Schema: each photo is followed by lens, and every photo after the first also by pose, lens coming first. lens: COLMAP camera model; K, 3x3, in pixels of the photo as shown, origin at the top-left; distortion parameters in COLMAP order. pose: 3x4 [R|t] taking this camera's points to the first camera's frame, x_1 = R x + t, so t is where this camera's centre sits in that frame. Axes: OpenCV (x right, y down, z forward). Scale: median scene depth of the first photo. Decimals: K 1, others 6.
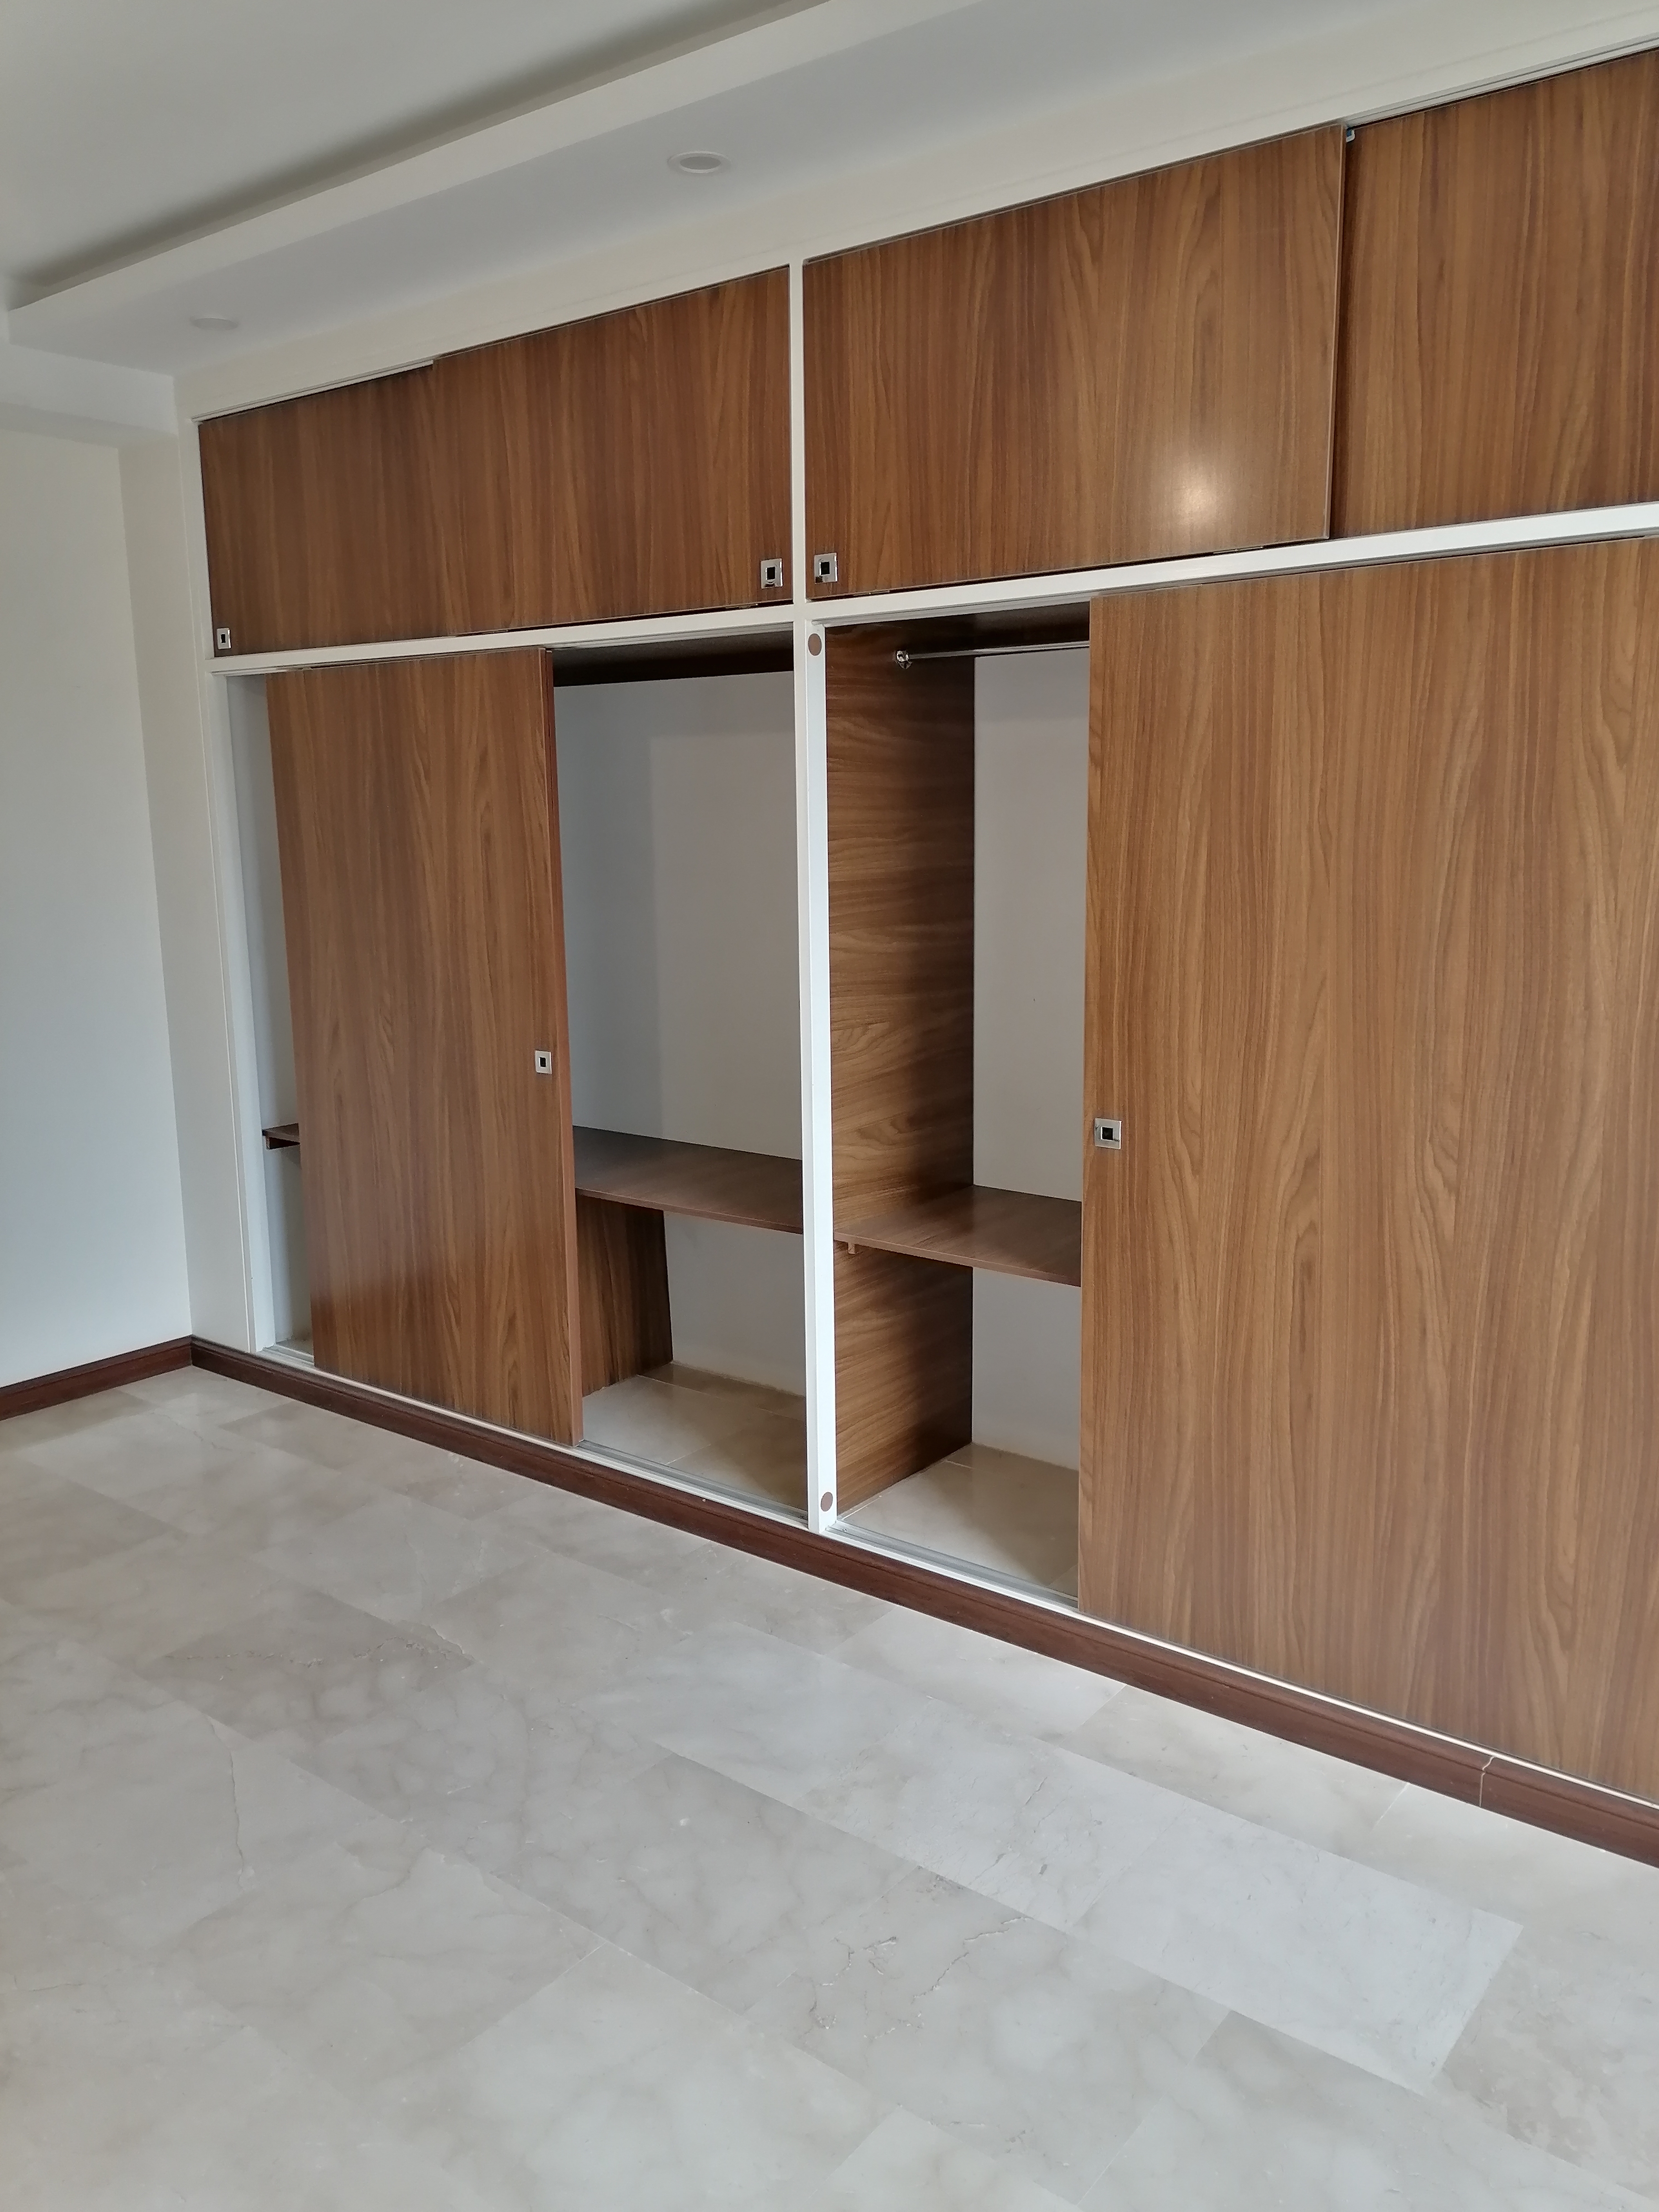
lens RADIAL K [[1651.5, 0, 823.9], [0, 1651.5, 1086.9], [0, 0, 1]] dist [0.008794, -0.009933]
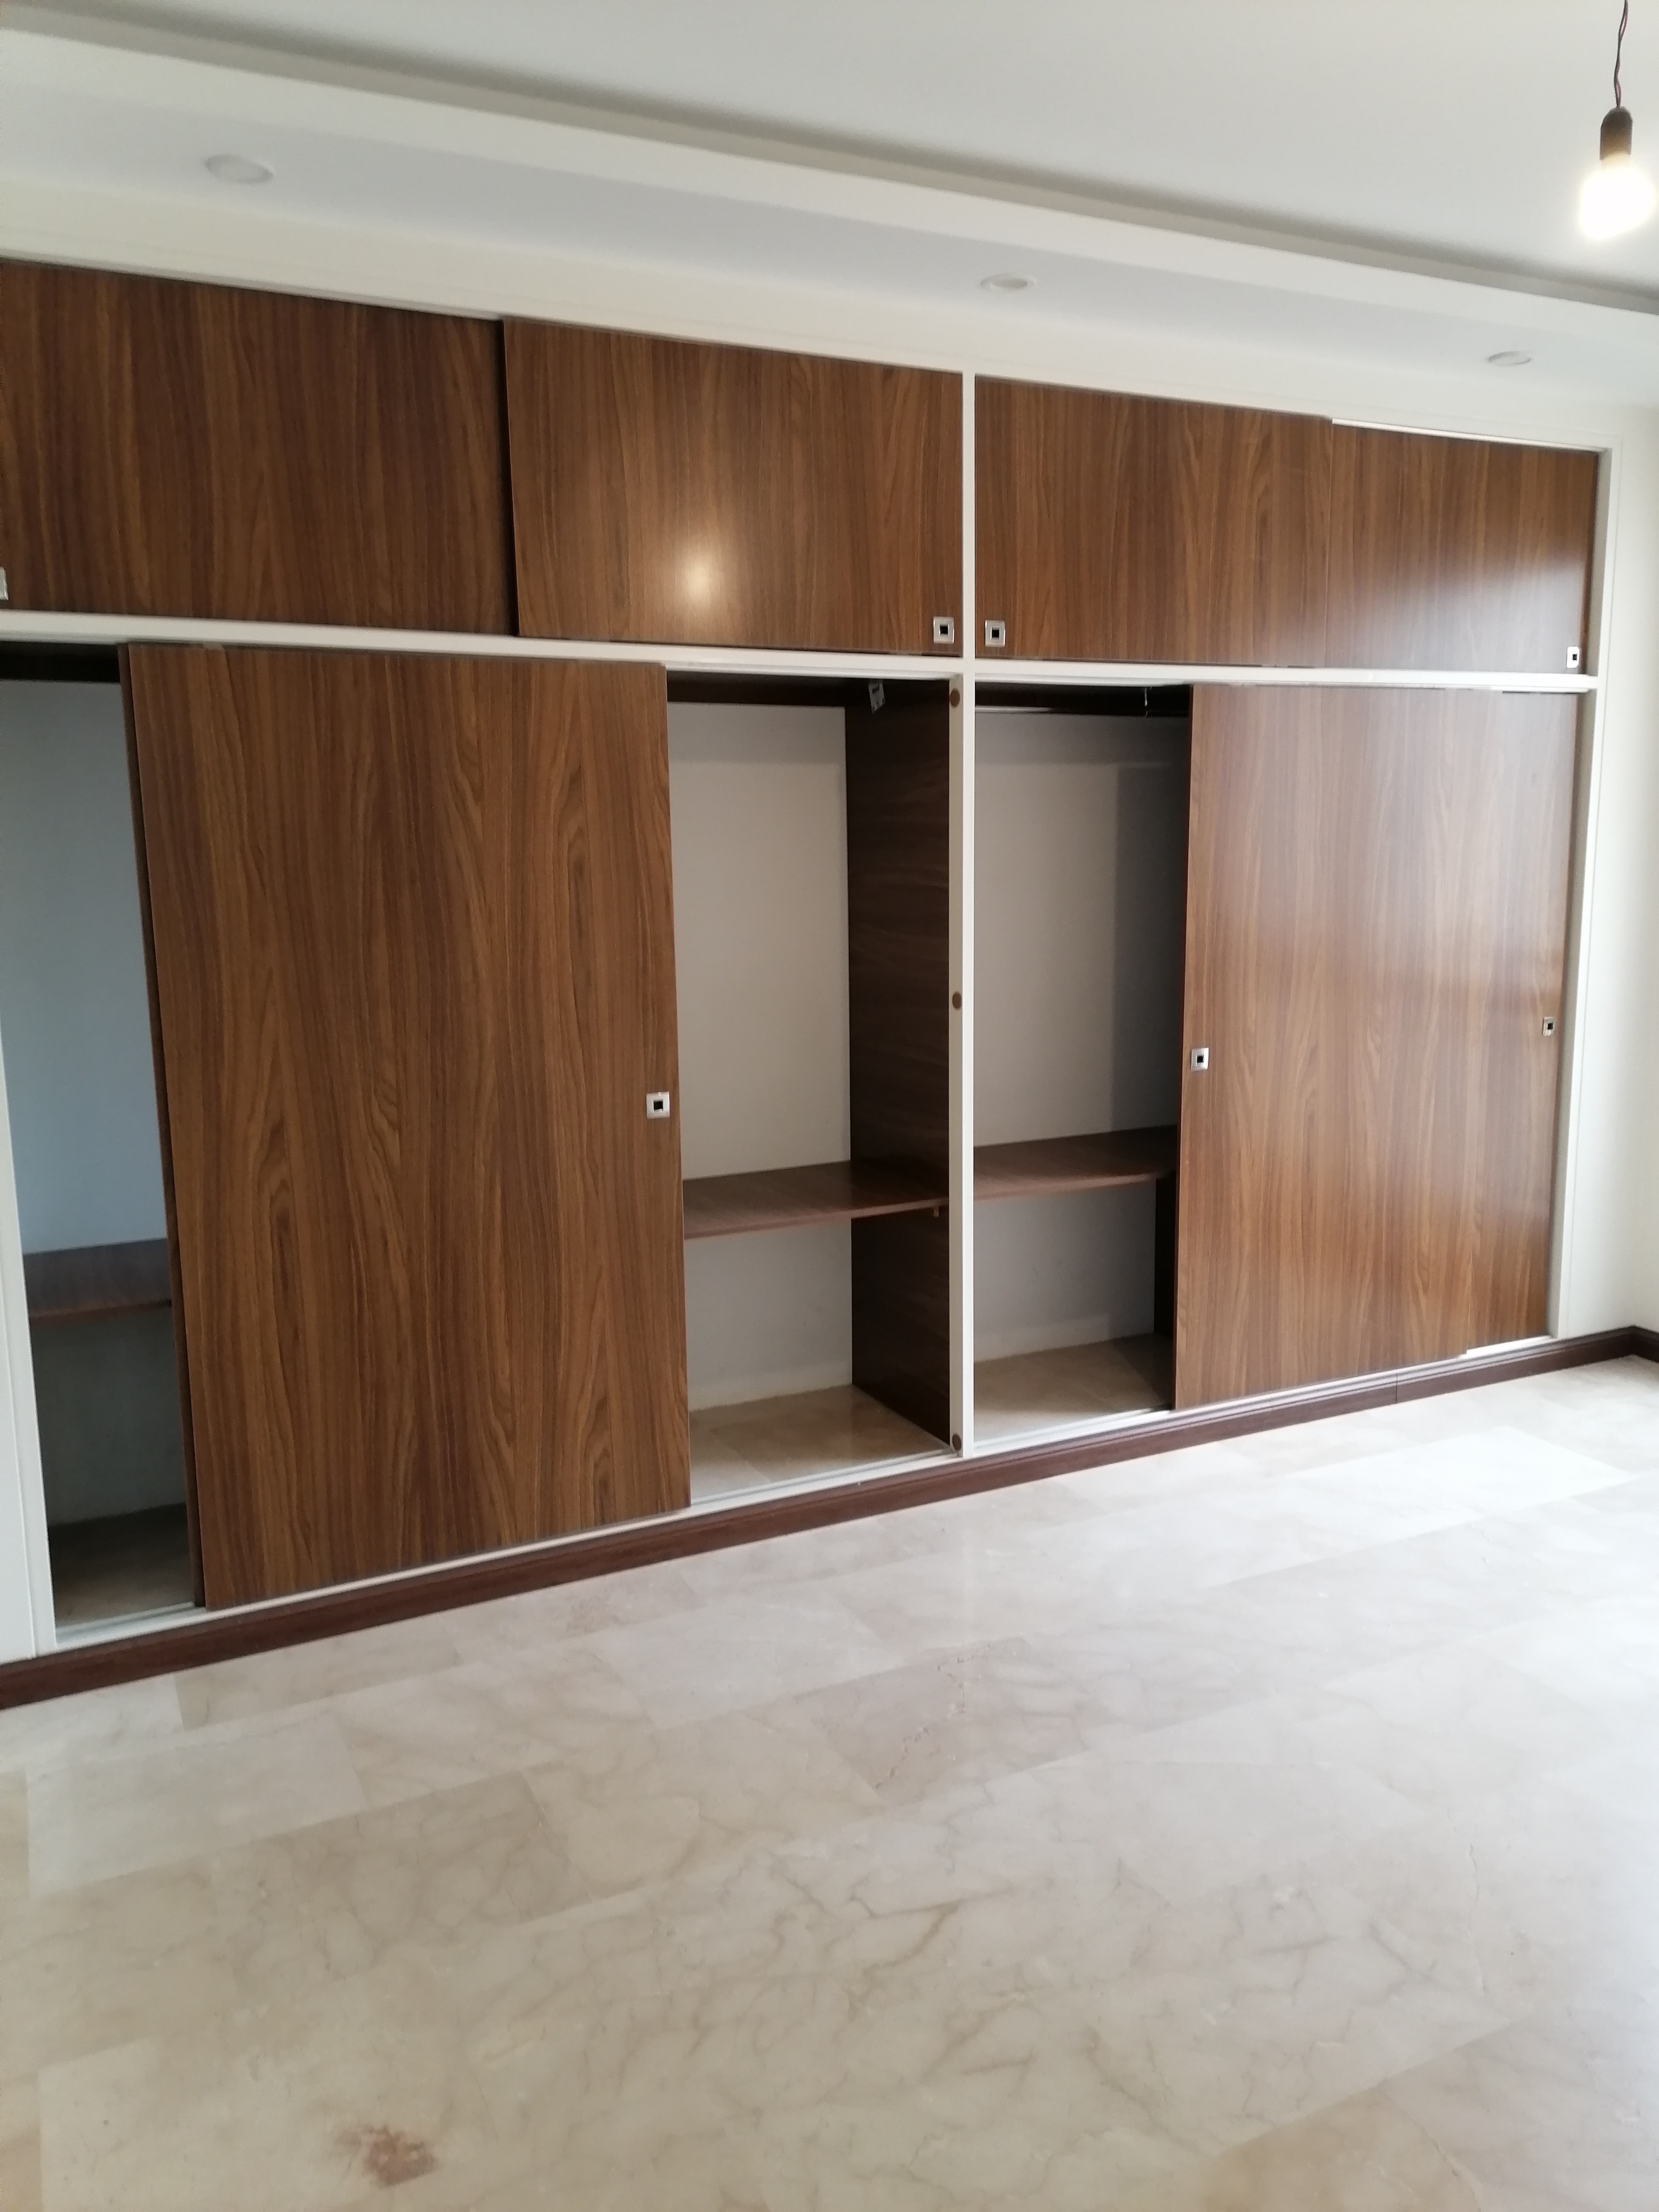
lens RADIAL K [[1651.5, 0, 832.2], [0, 1651.5, 1097.5], [0, 0, 1]] dist [0.008794, -0.009933]
pose [[0.445501, -0.133040, 0.885341, -1.123257], [0.158906, 0.984946, 0.068047, -0.079421], [-0.881066, 0.110372, 0.459935, 0.569159]]
